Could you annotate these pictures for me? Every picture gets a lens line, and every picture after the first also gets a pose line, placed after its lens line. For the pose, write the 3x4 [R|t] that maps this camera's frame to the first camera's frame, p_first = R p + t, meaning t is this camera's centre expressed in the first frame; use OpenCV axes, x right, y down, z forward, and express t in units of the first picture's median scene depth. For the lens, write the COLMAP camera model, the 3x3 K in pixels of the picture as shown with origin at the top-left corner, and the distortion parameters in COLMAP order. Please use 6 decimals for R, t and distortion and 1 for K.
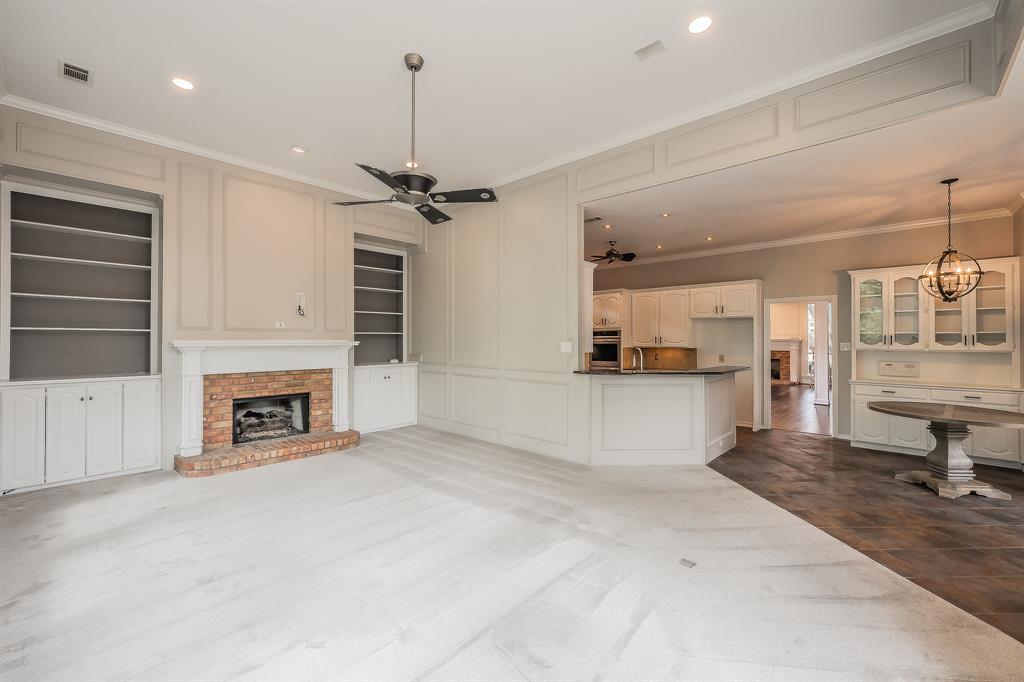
lens RADIAL K [[421.5, 0, 514.4], [0, 421.5, 338.5], [0, 0, 1]] dist [-0.003079, -0.000367]
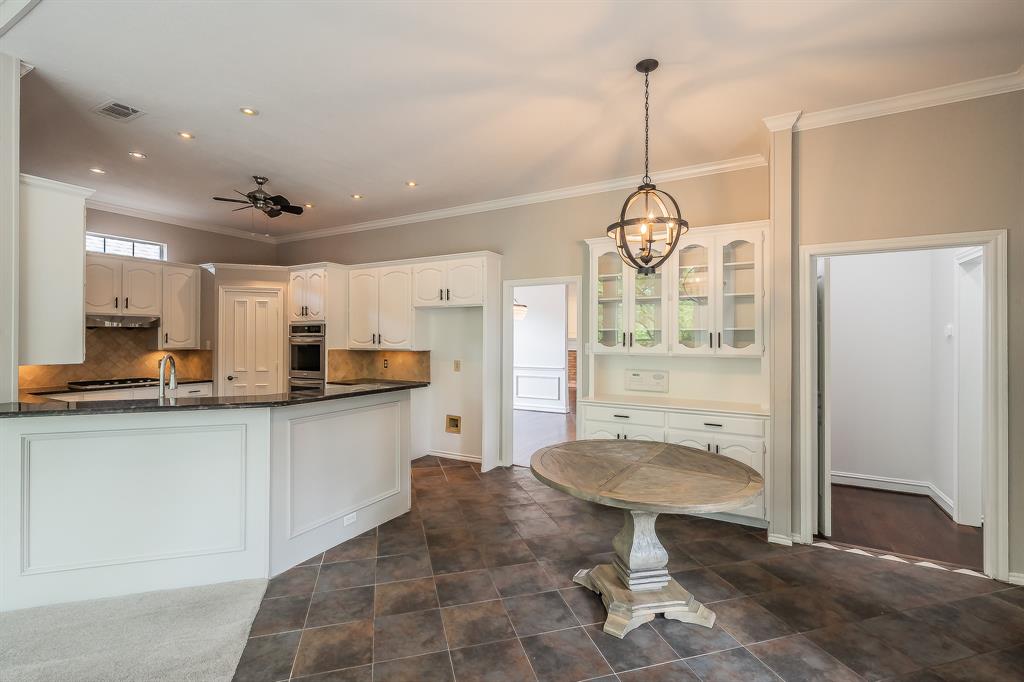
lens RADIAL K [[465.0, 0, 509.2], [0, 465.0, 339.6], [0, 0, 1]] dist [-0.002318, 0.000117]
pose [[0.966999, 0.001237, 0.254779, 0.417657], [-0.002652, 0.999983, 0.005212, 0.000098], [-0.254768, -0.005715, 0.966985, 0.258267]]
